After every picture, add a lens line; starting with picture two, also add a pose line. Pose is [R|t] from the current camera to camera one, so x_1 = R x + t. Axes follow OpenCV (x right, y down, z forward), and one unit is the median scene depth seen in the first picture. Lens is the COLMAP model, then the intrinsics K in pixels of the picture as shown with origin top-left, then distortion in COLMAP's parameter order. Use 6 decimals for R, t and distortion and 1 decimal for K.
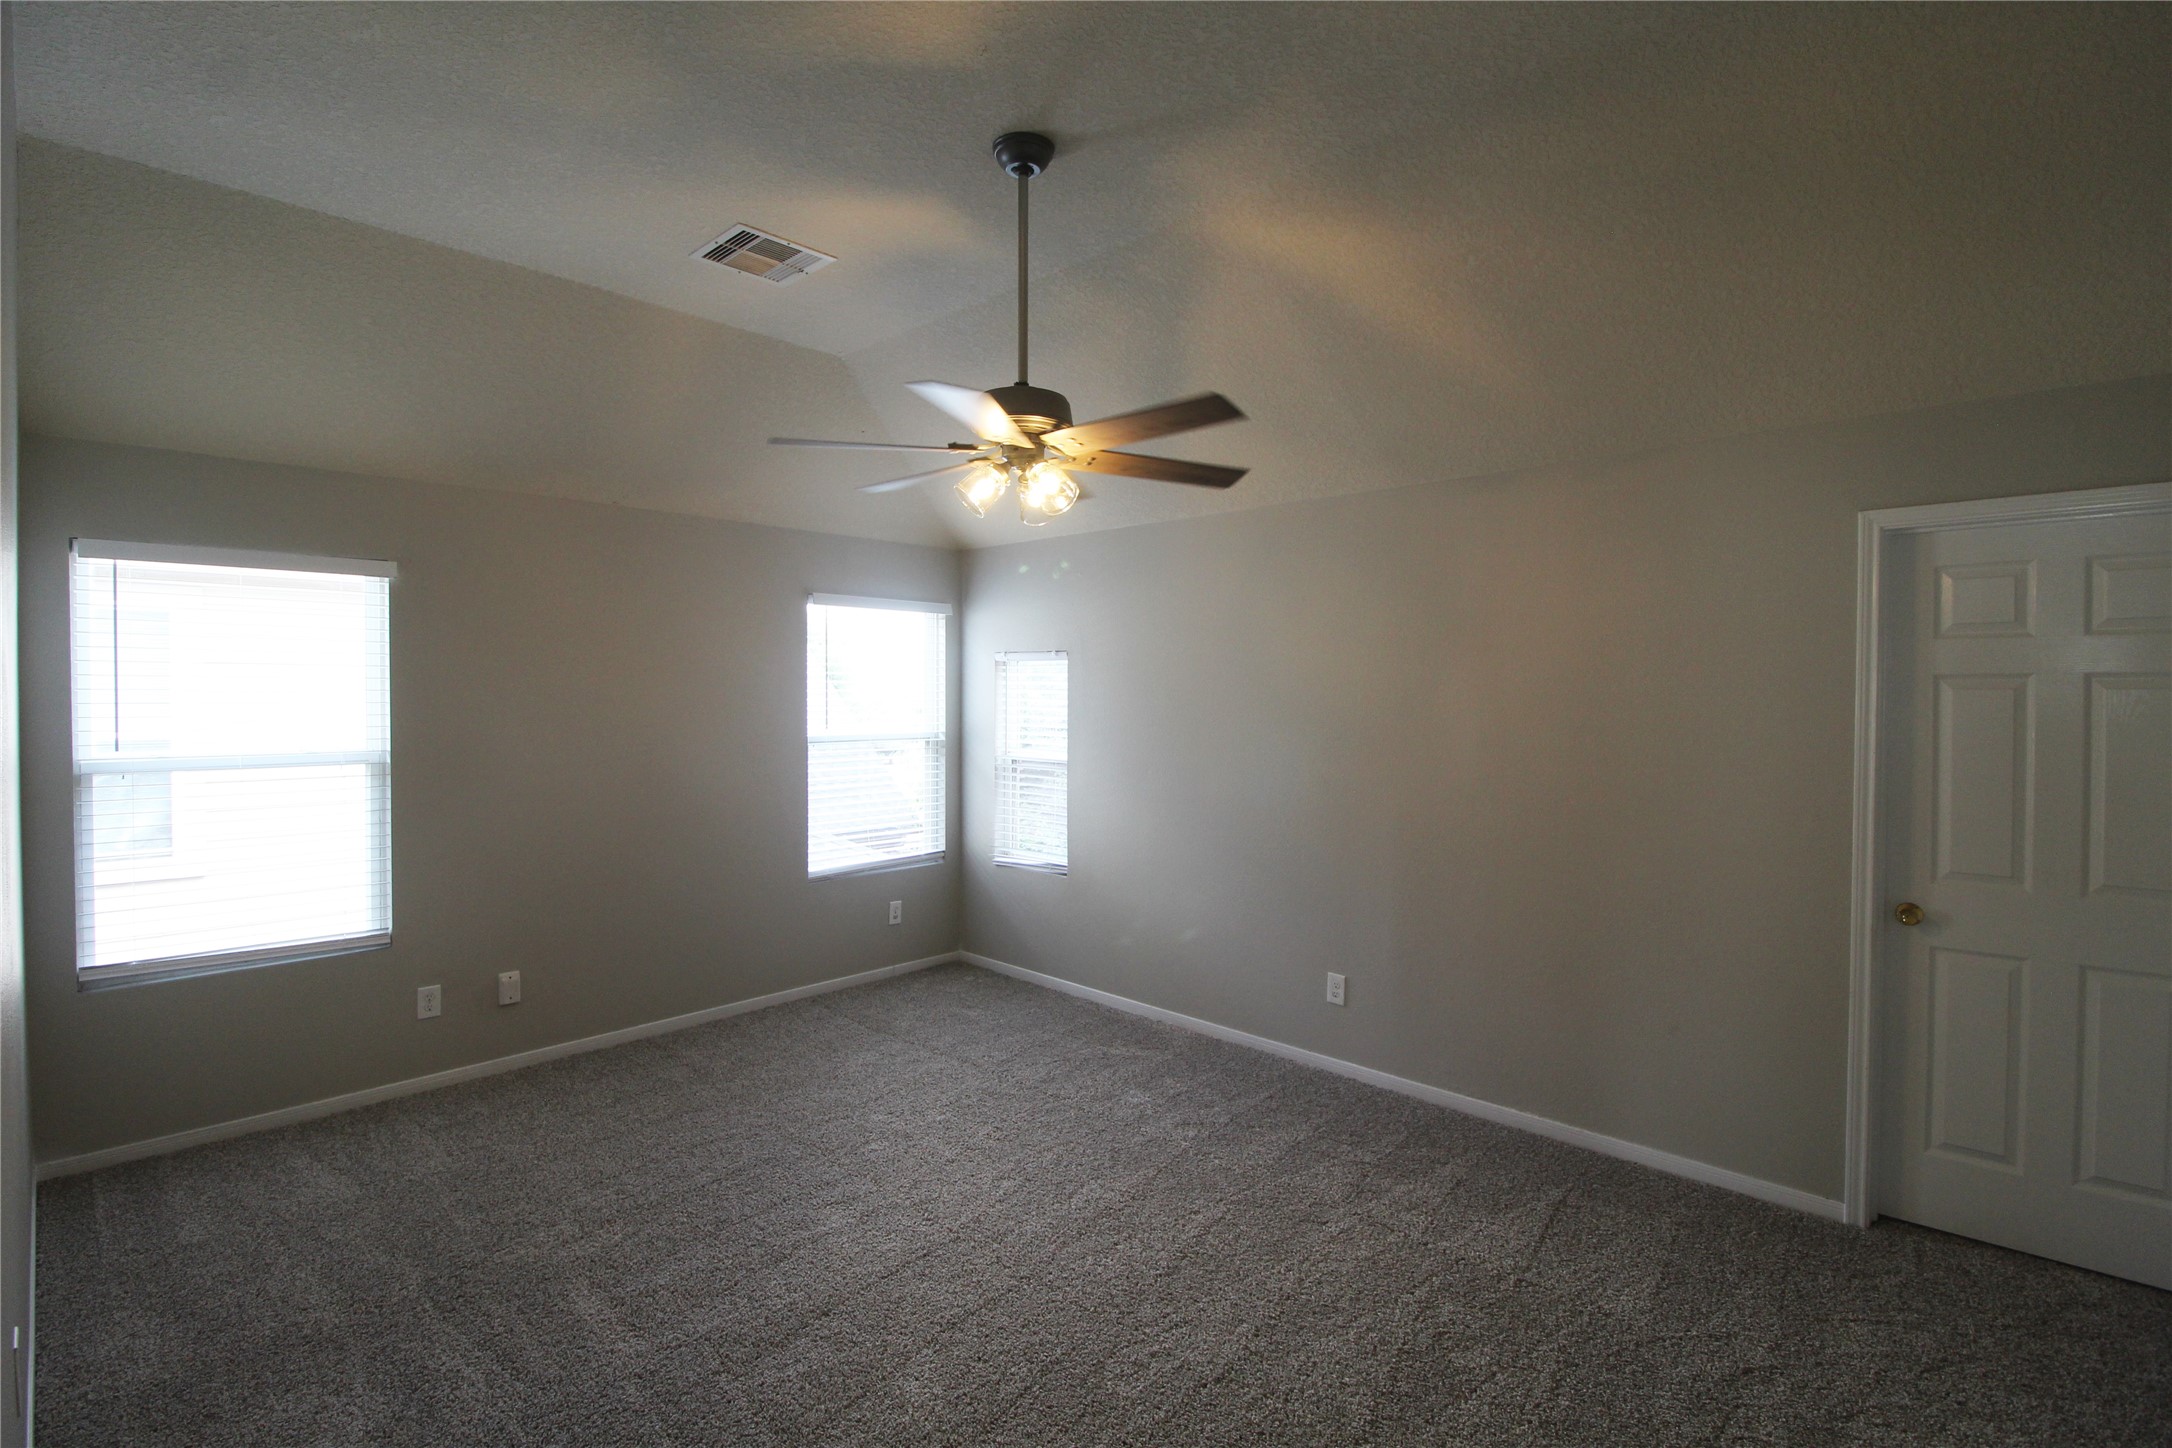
lens RADIAL K [[1002.4, 0, 1083.0], [0, 1002.4, 708.7], [0, 0, 1]] dist [-0.000880, -0.001260]
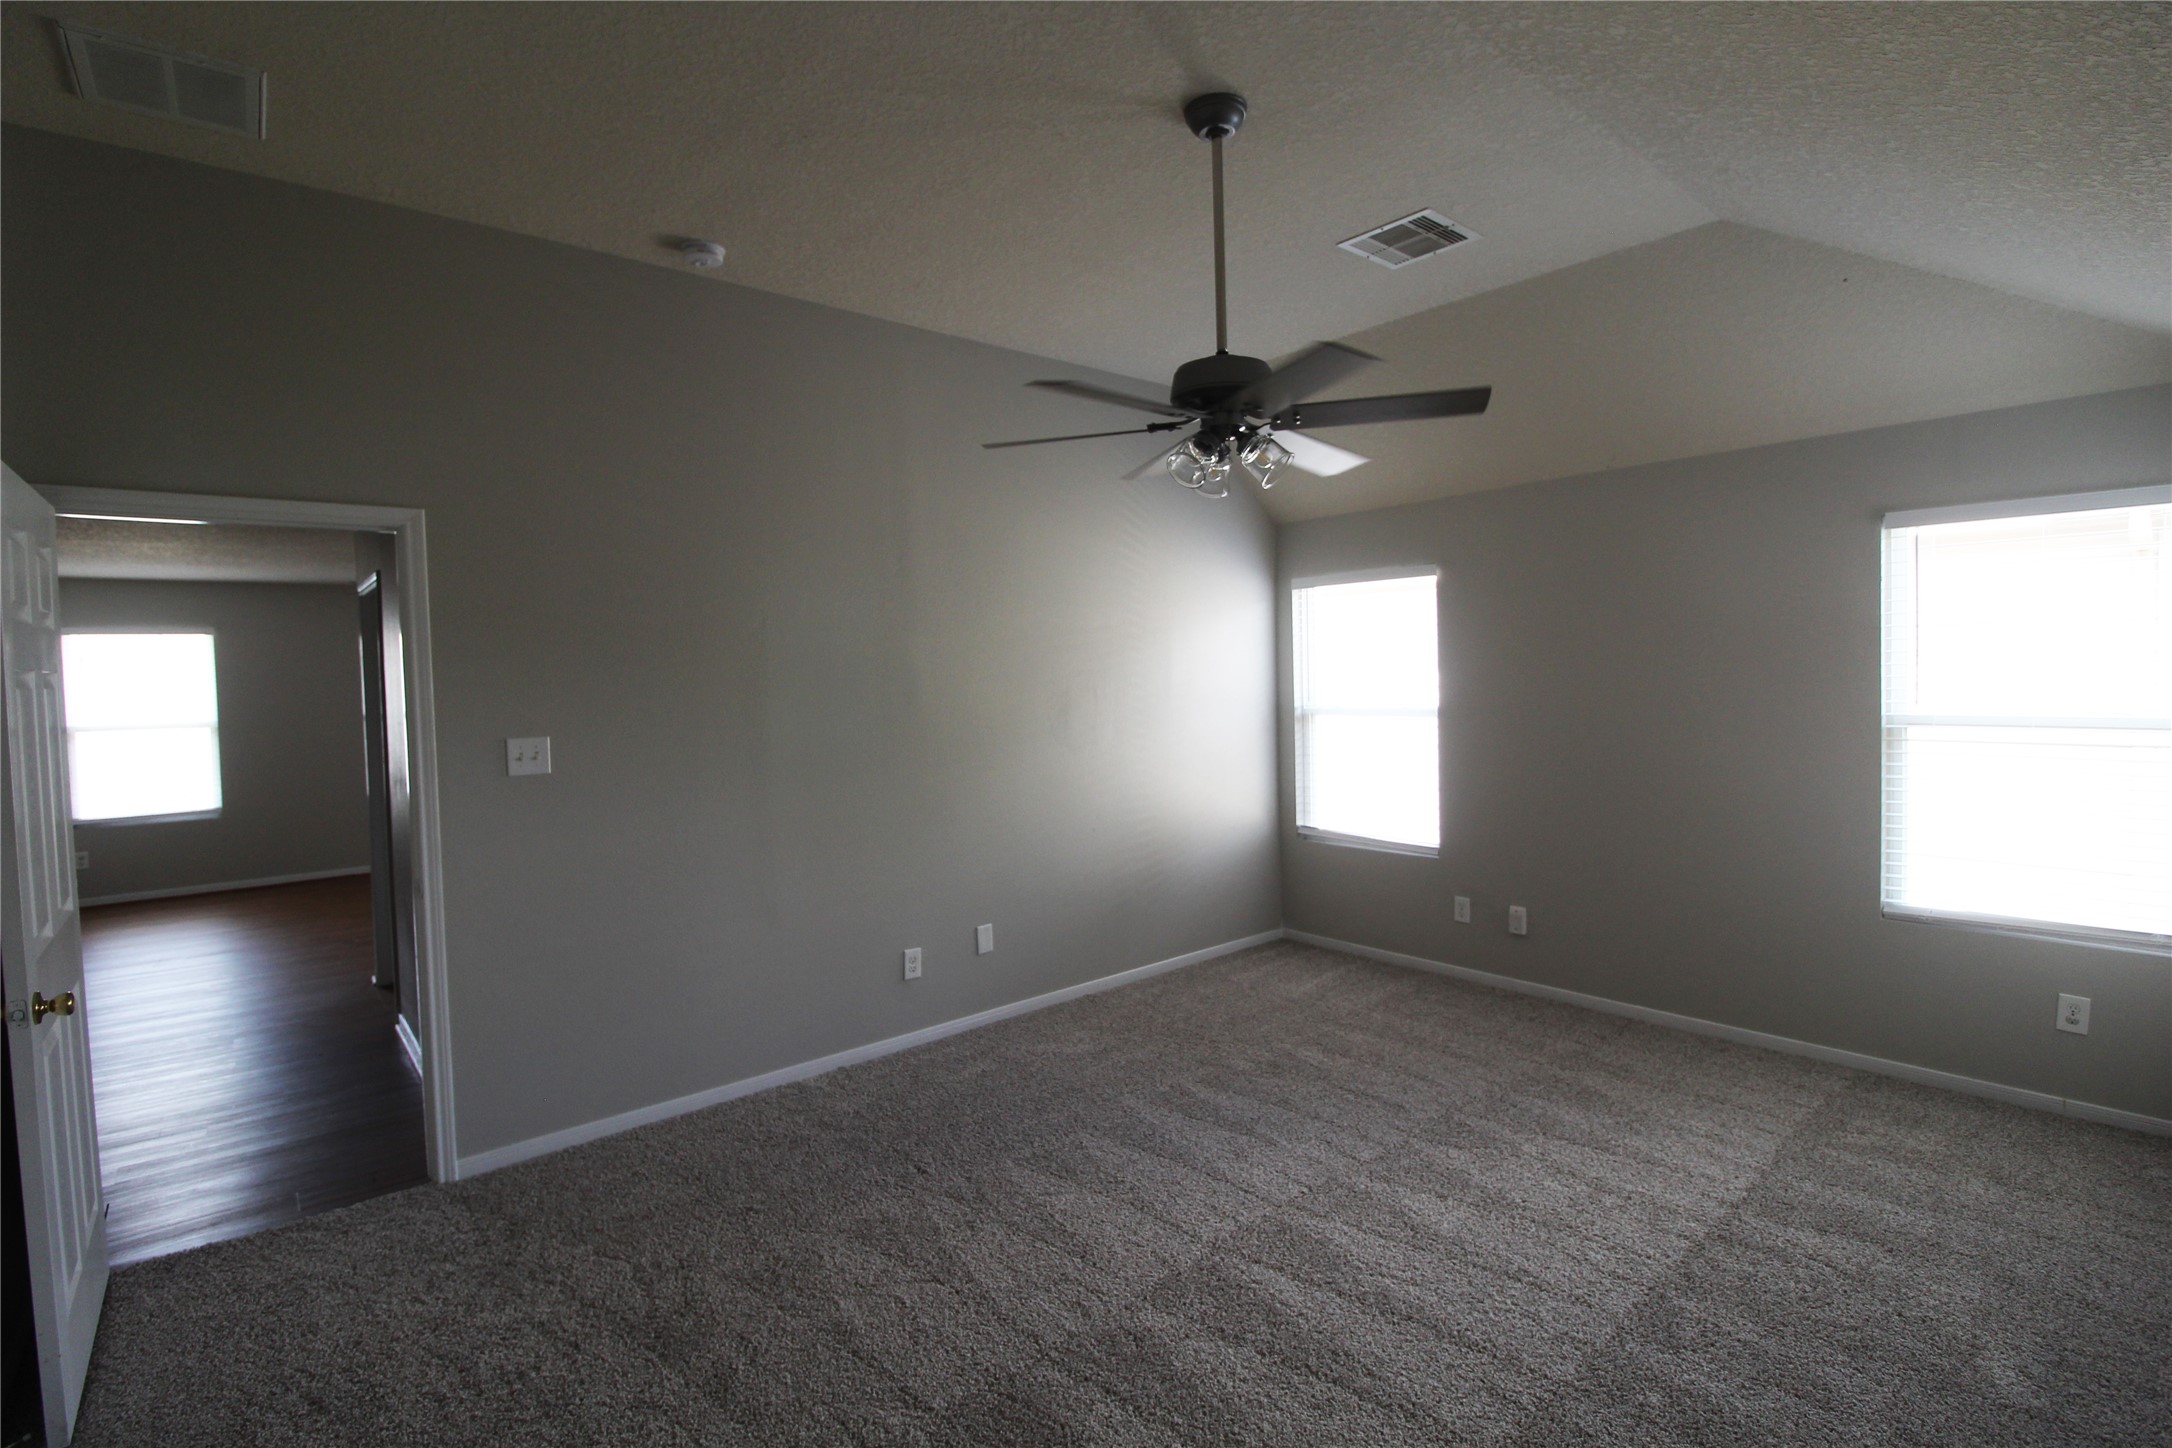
lens RADIAL K [[1002.4, 0, 1083.0], [0, 1002.4, 708.7], [0, 0, 1]] dist [-0.000880, -0.001260]
pose [[-0.089546, 0.037784, -0.995266, 0.630145], [0.010981, 0.999257, 0.036948, -0.011459], [0.995922, -0.007621, -0.089894, 0.637880]]
